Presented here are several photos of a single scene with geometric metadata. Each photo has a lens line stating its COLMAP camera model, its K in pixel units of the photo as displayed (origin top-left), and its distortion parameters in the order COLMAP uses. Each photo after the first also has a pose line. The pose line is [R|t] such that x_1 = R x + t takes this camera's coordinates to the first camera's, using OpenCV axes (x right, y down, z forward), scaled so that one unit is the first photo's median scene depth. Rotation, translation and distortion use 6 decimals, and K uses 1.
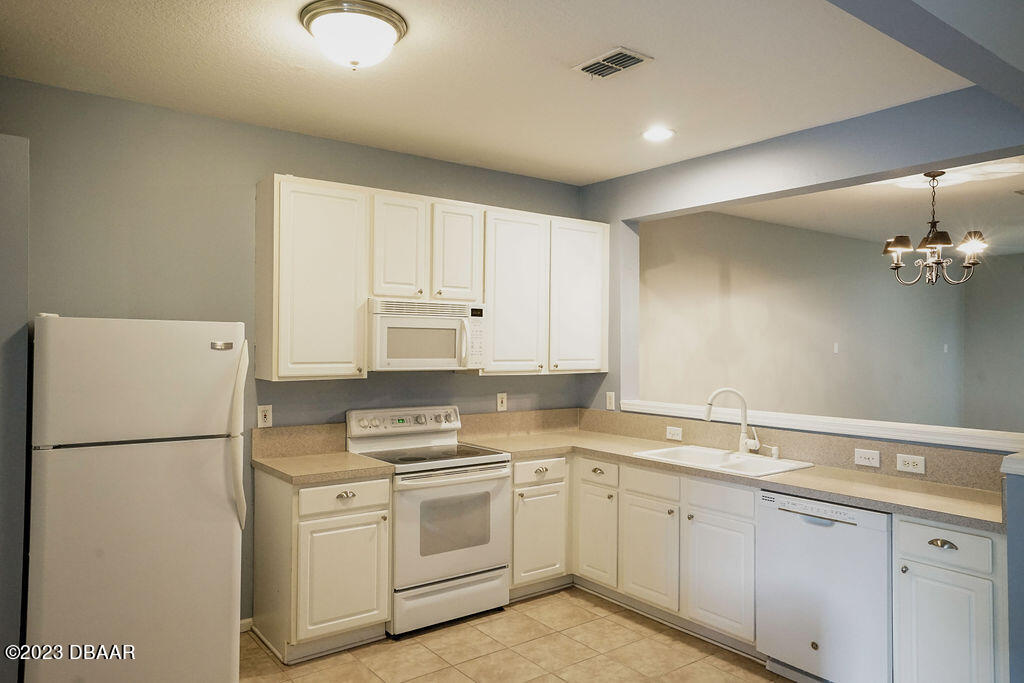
lens RADIAL K [[716.1, 0, 506.0], [0, 716.1, 342.0], [0, 0, 1]] dist [-0.001920, 0.023886]
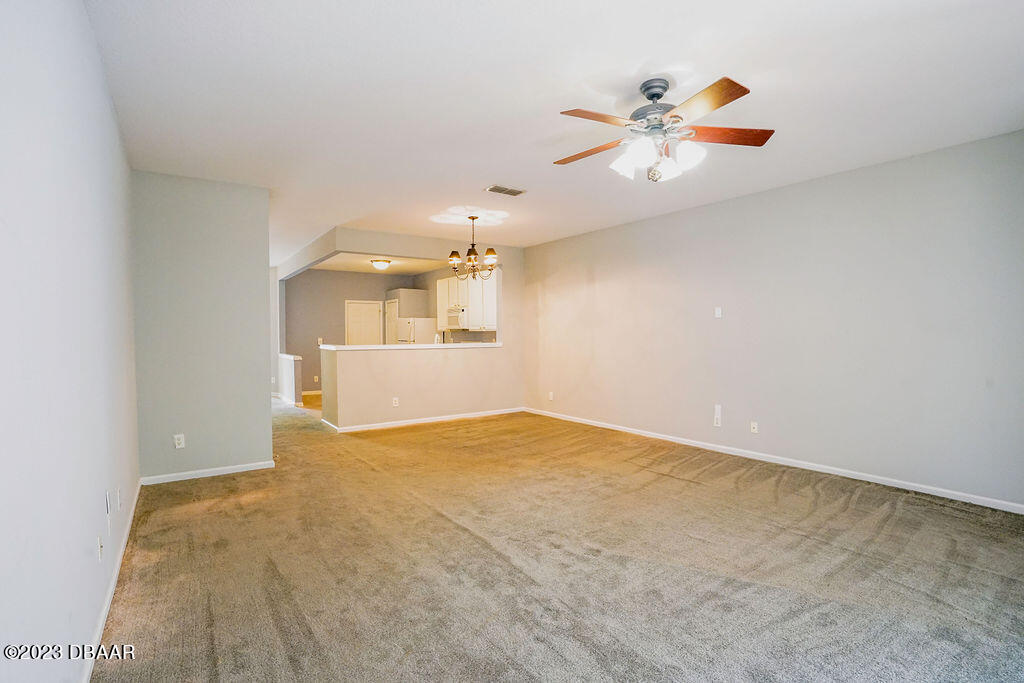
lens RADIAL K [[488.5, 0, 520.3], [0, 488.5, 333.8], [0, 0, 1]] dist [-0.051042, 0.015213]
pose [[-0.027452, -0.006485, -0.999602, 2.181463], [0.002879, 0.999974, -0.006566, 0.080377], [0.999619, -0.003058, -0.027433, 1.366152]]
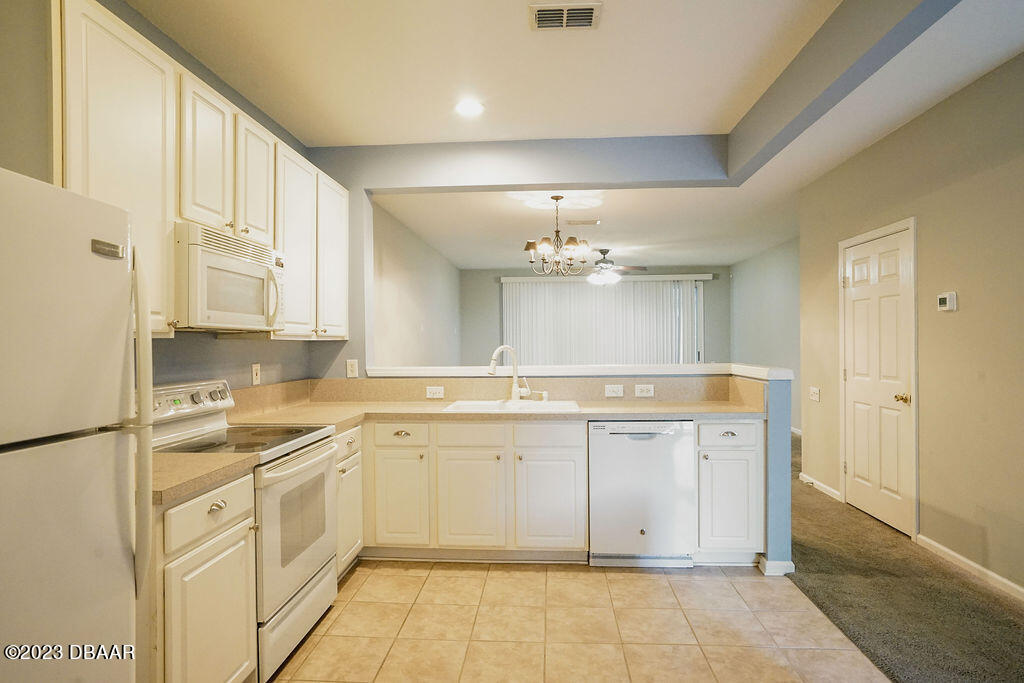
lens RADIAL K [[571.1, 0, 518.6], [0, 571.1, 340.8], [0, 0, 1]] dist [-0.031537, 0.002112]
pose [[0.646801, -0.010848, 0.762582, -0.377185], [0.010873, 0.999928, 0.005002, 0.051877], [-0.762581, 0.005056, 0.646872, 0.382142]]
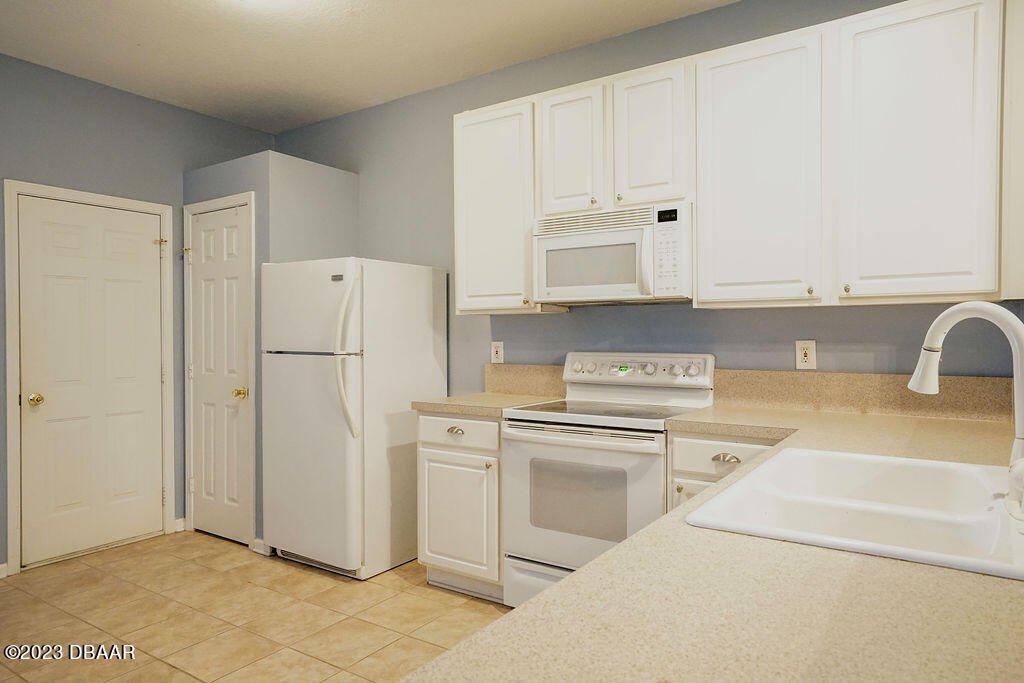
lens RADIAL K [[671.0, 0, 517.0], [0, 671.0, 341.0], [0, 0, 1]] dist [-0.028180, 0.005231]
pose [[0.309414, -0.000122, -0.950927, 0.552183], [0.008715, 0.999958, 0.002707, 0.080242], [0.950887, -0.009125, 0.309402, 0.688850]]
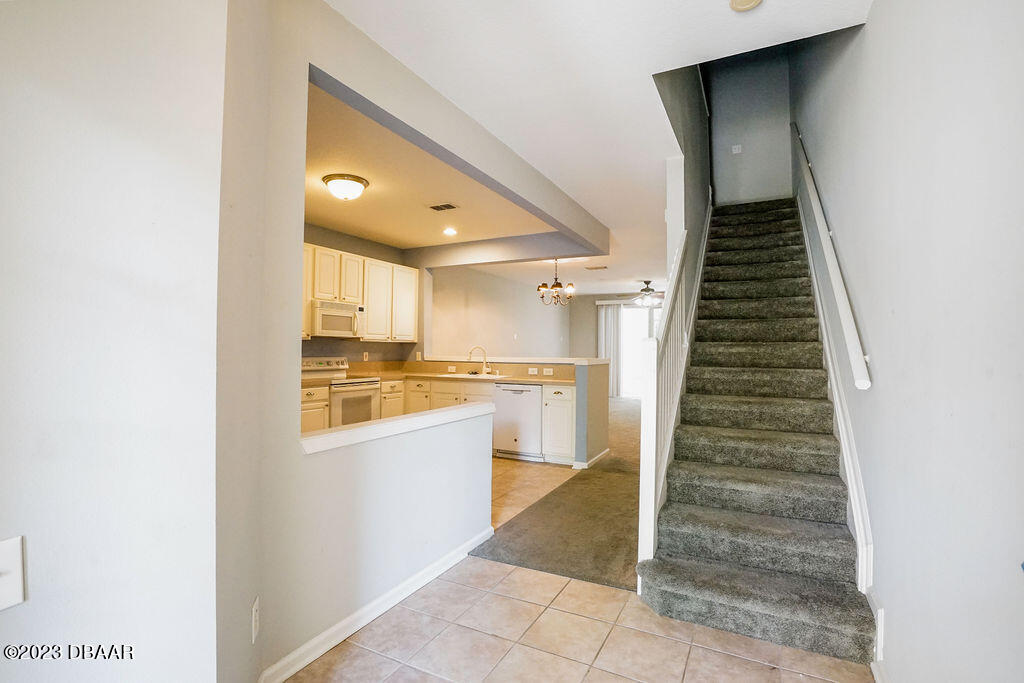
lens RADIAL K [[488.5, 0, 512.5], [0, 488.5, 342.7], [0, 0, 1]] dist [-0.051042, 0.015213]
pose [[0.901827, 0.006017, 0.432056, -0.258451], [-0.003215, 0.999969, -0.007215, 0.064465], [-0.432086, 0.005118, 0.901818, -0.439954]]
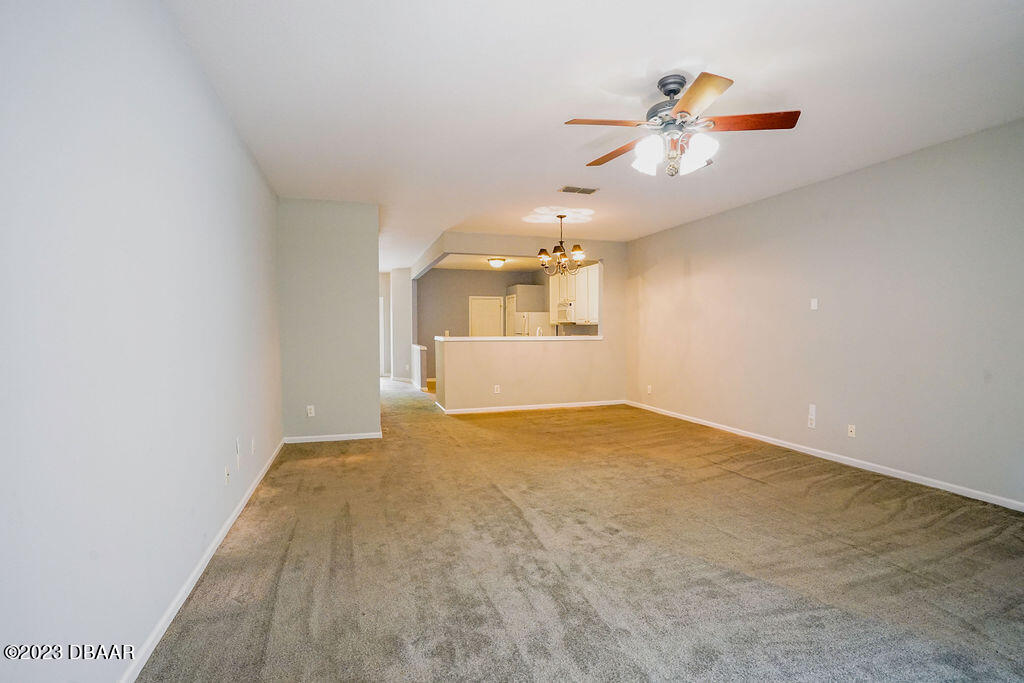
lens RADIAL K [[488.5, 0, 513.2], [0, 488.5, 337.0], [0, 0, 1]] dist [-0.051042, 0.015213]
pose [[-0.333950, 0.011188, -0.942524, 2.229067], [-0.001335, 0.999923, 0.012342, 0.083728], [0.942590, 0.005380, -0.333909, 1.560541]]
